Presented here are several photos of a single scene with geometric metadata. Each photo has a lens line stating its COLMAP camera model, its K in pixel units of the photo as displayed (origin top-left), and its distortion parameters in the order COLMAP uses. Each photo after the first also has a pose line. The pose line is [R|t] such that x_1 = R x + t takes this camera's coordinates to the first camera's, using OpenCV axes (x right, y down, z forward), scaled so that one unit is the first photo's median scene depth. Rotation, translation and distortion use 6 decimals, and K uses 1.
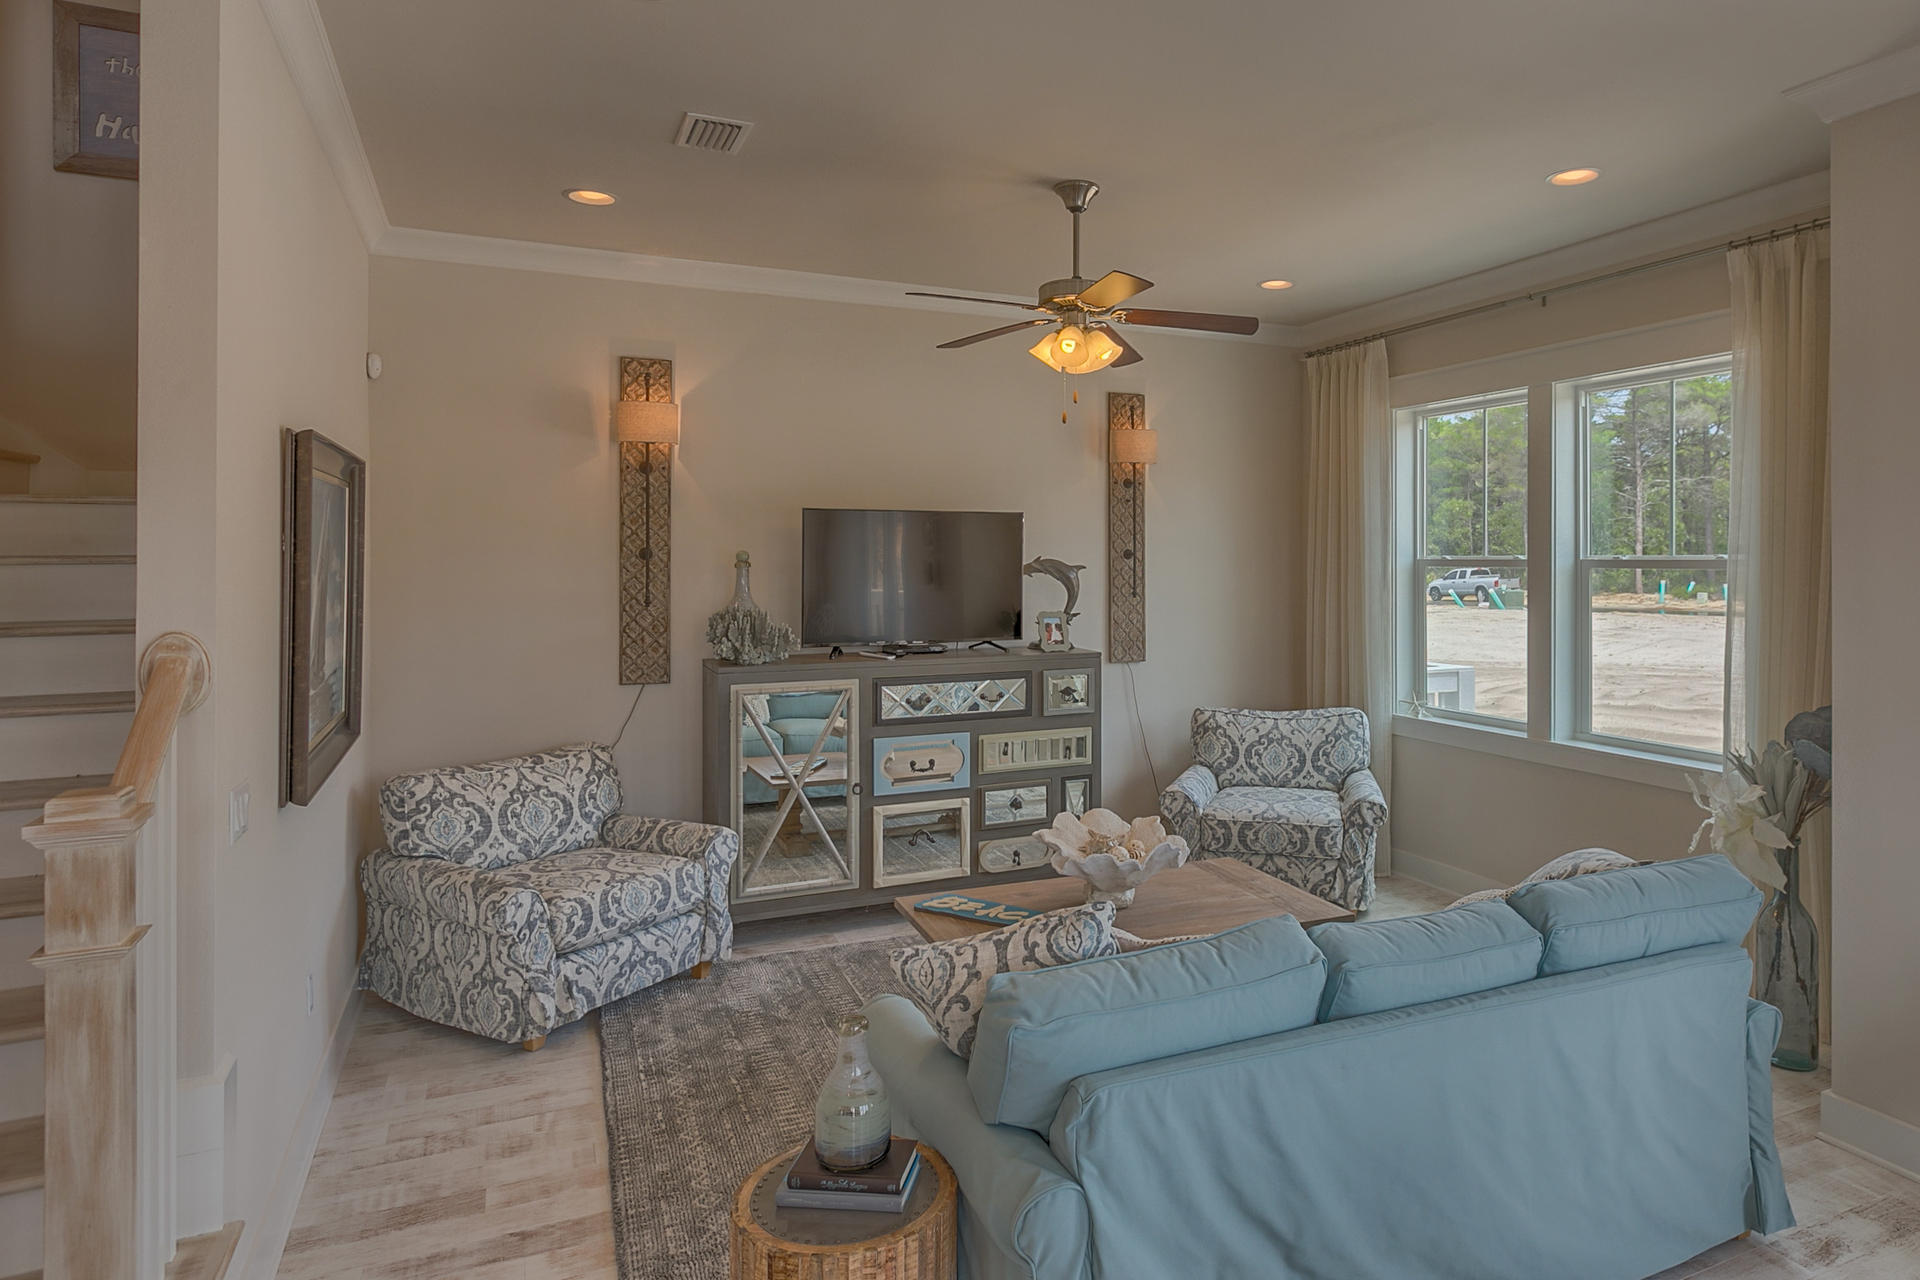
lens RADIAL K [[1132.1, 0, 964.7], [0, 1132.1, 566.9], [0, 0, 1]] dist [-0.009087, 0.000029]
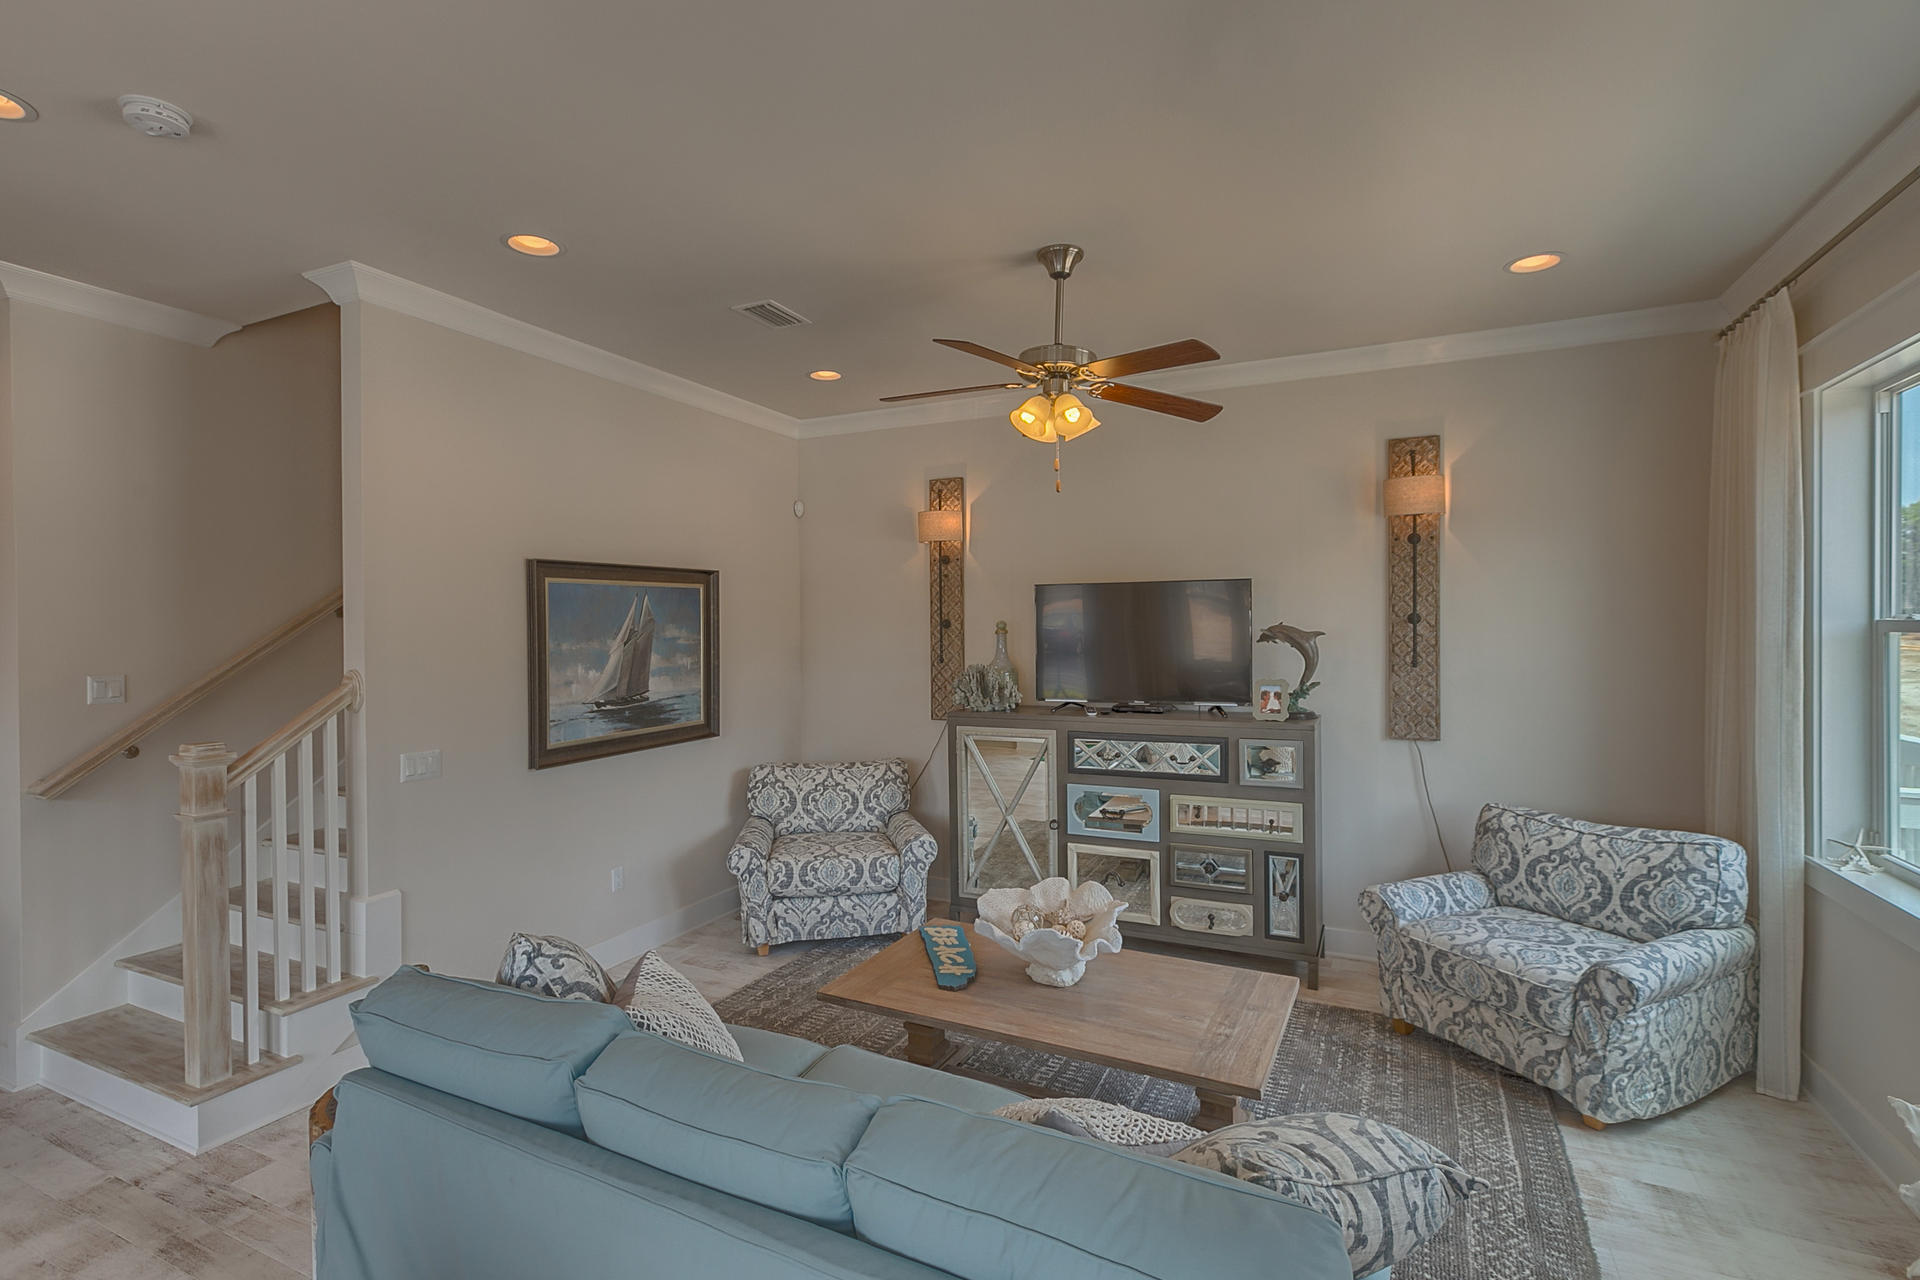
lens RADIAL K [[830.6, 0, 960.0], [0, 830.6, 640.0], [0, 0, 1]] dist [-0.000500, 0.000348]
pose [[0.657830, 0.005411, -0.753147, 0.476490], [0.004126, 0.999933, 0.010789, -0.003184], [0.753155, -0.010205, 0.657764, 0.361933]]
